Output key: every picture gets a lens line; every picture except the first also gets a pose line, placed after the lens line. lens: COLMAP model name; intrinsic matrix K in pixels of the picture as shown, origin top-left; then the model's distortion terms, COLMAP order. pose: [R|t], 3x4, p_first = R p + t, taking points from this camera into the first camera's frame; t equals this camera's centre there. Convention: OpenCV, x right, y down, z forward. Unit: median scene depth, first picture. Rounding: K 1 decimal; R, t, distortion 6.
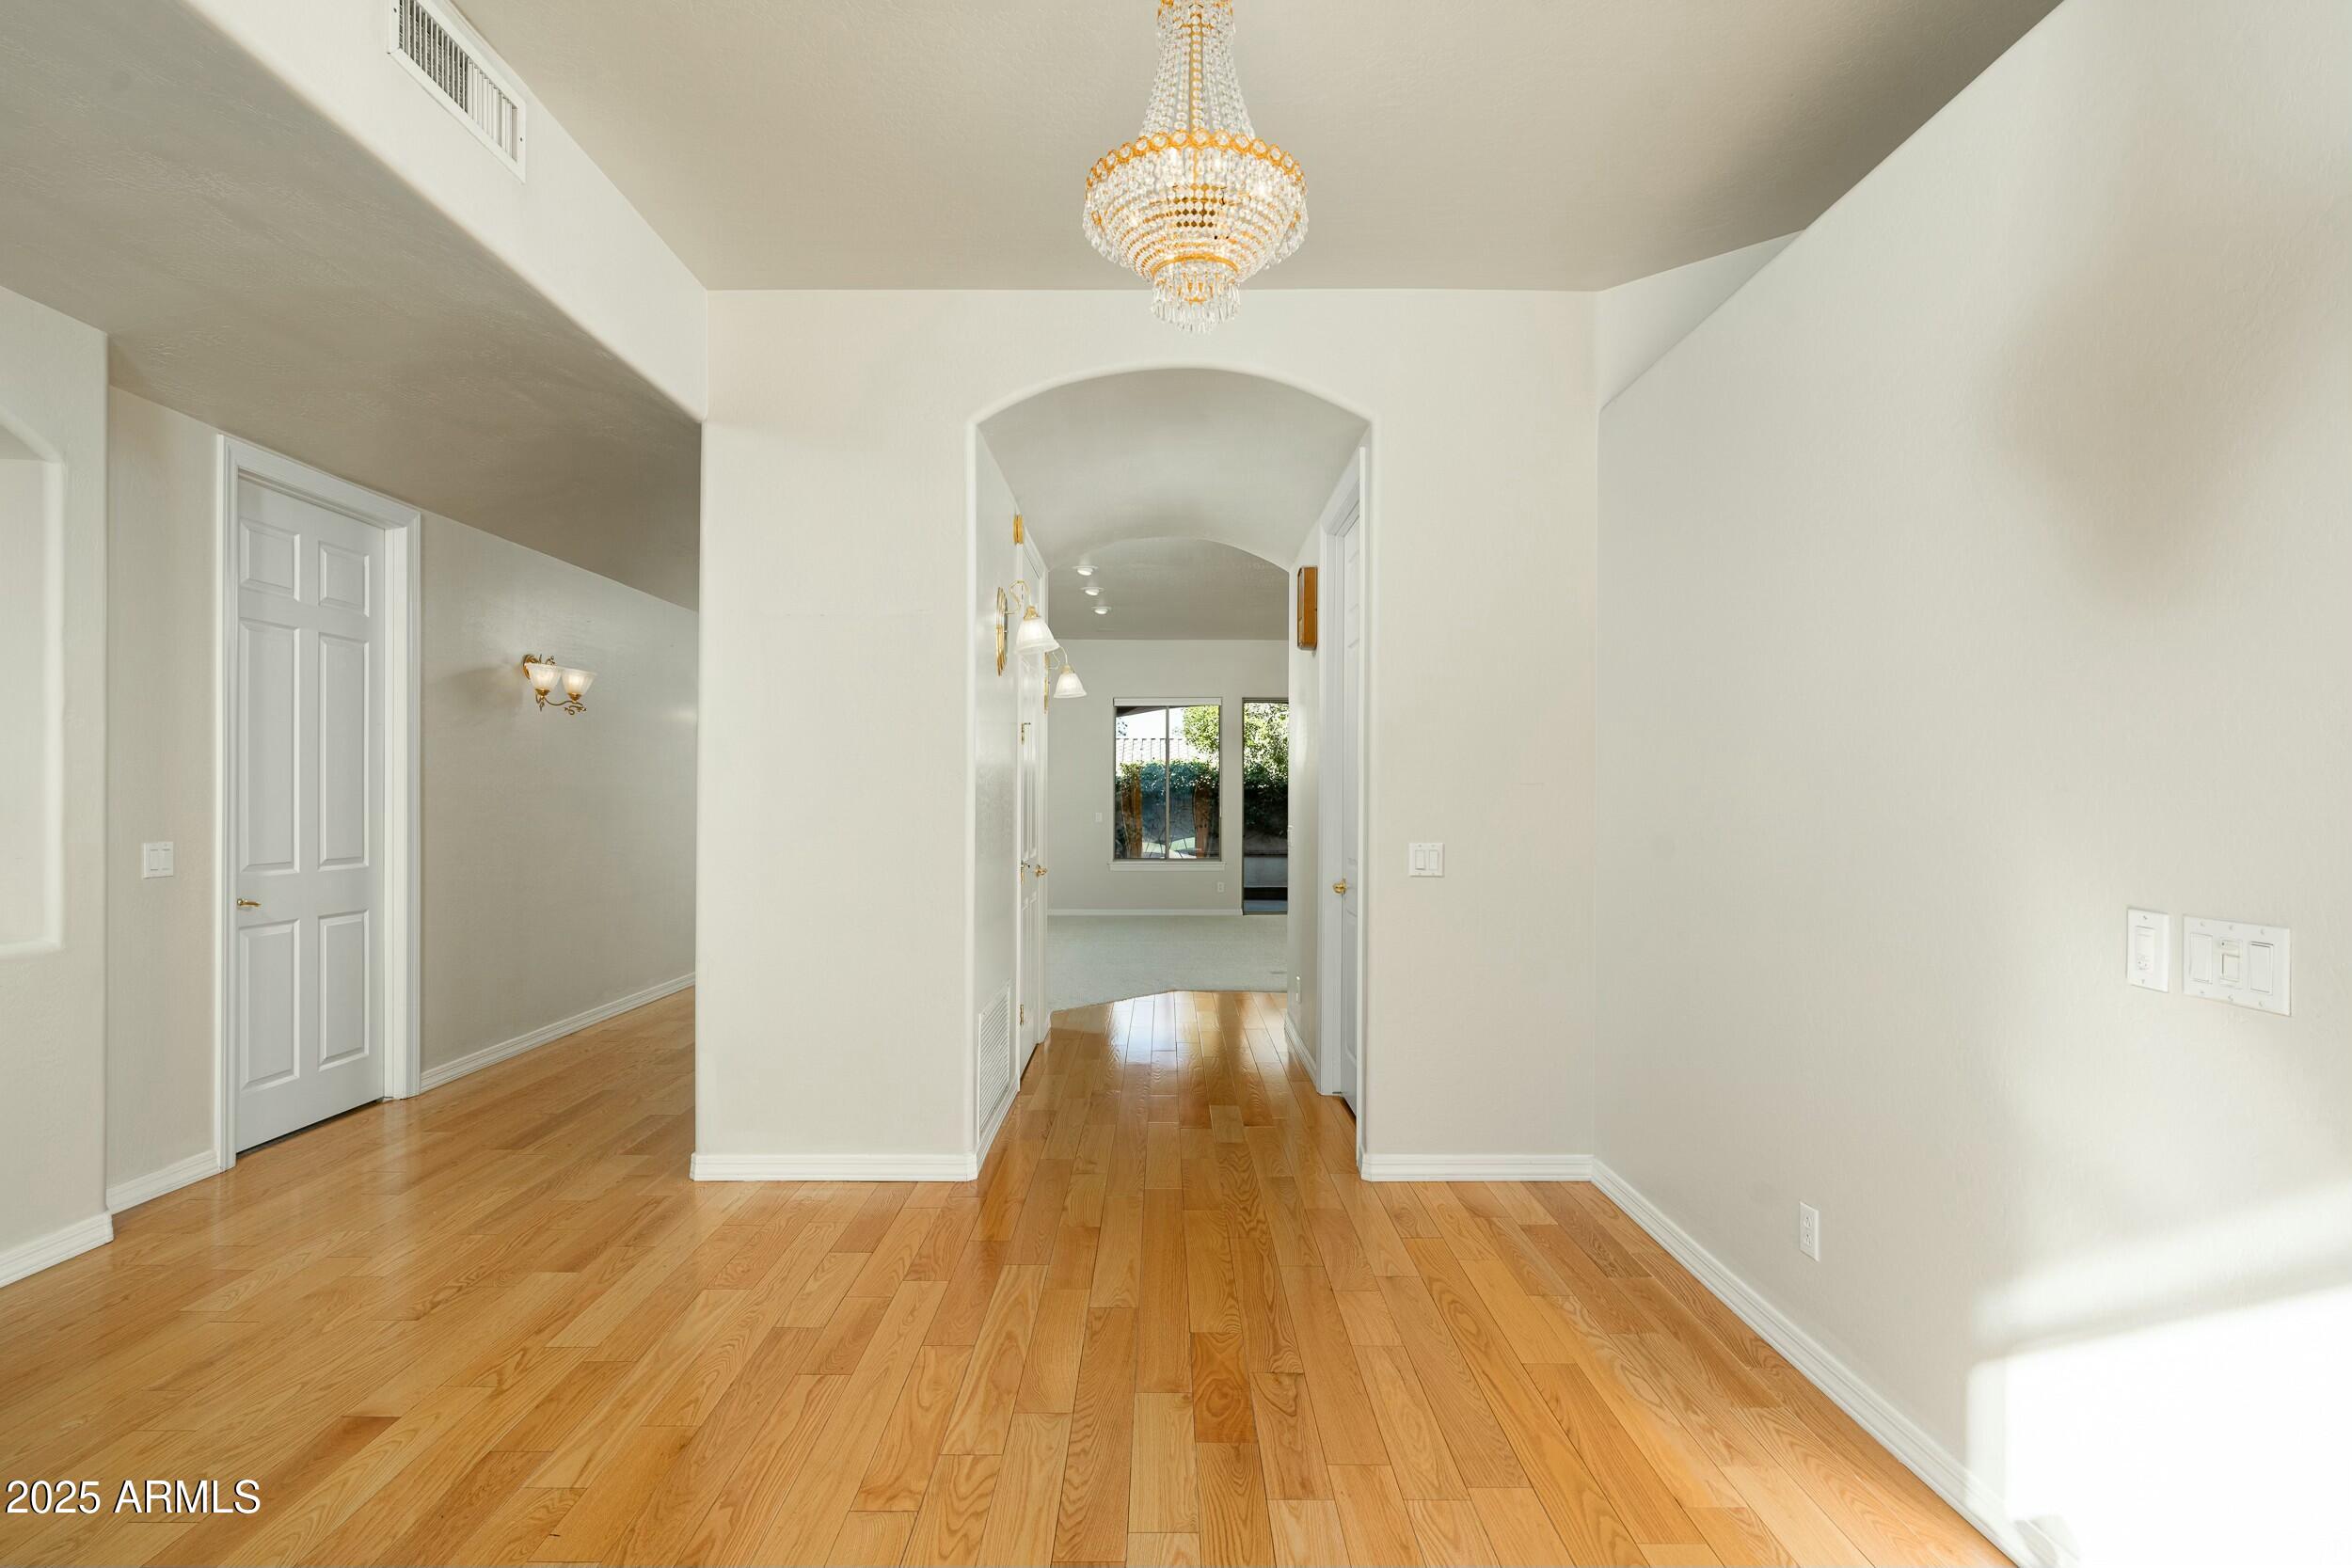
lens RADIAL K [[1222.7, 0, 1176.0], [0, 1222.7, 784.0], [0, 0, 1]] dist [0.000417, 0.000150]
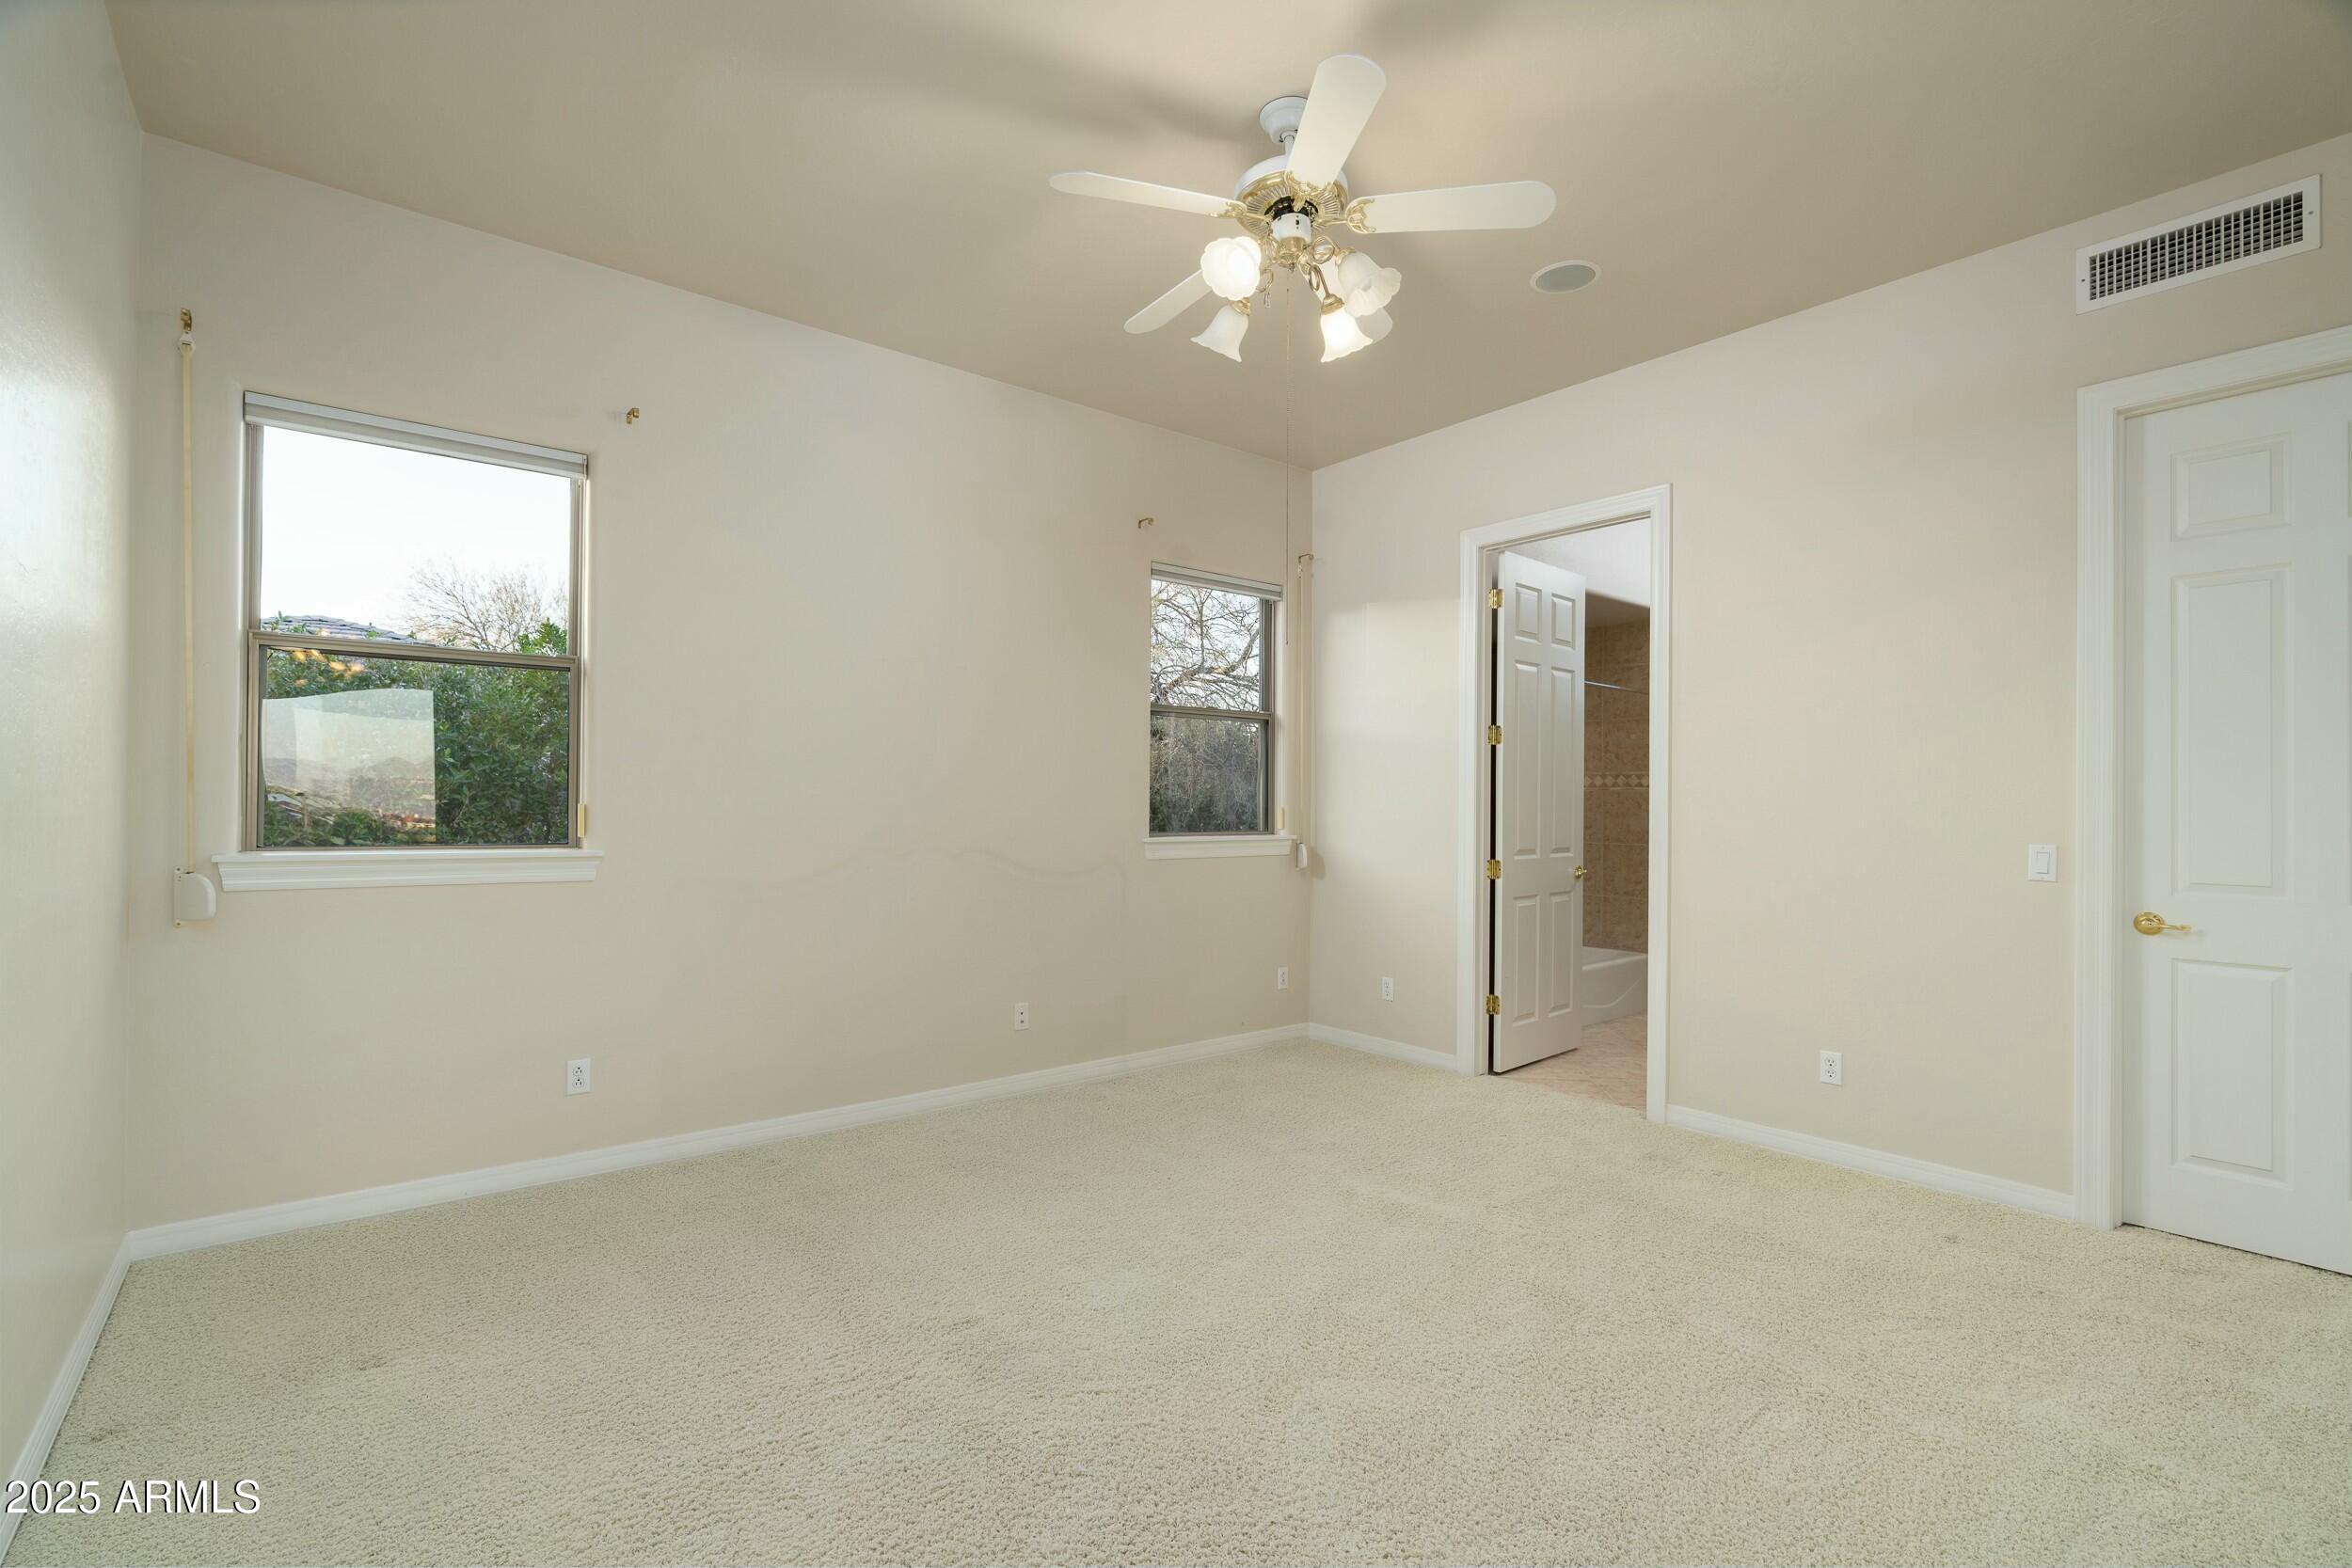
lens RADIAL K [[1062.4, 0, 1176.0], [0, 1062.4, 784.0], [0, 0, 1]] dist [-0.002967, -0.000518]
pose [[-0.785802, -0.011744, -0.618366, 0.193594], [0.007876, 0.999549, -0.028992, 0.015800], [0.618427, -0.027652, -0.785355, 1.149137]]
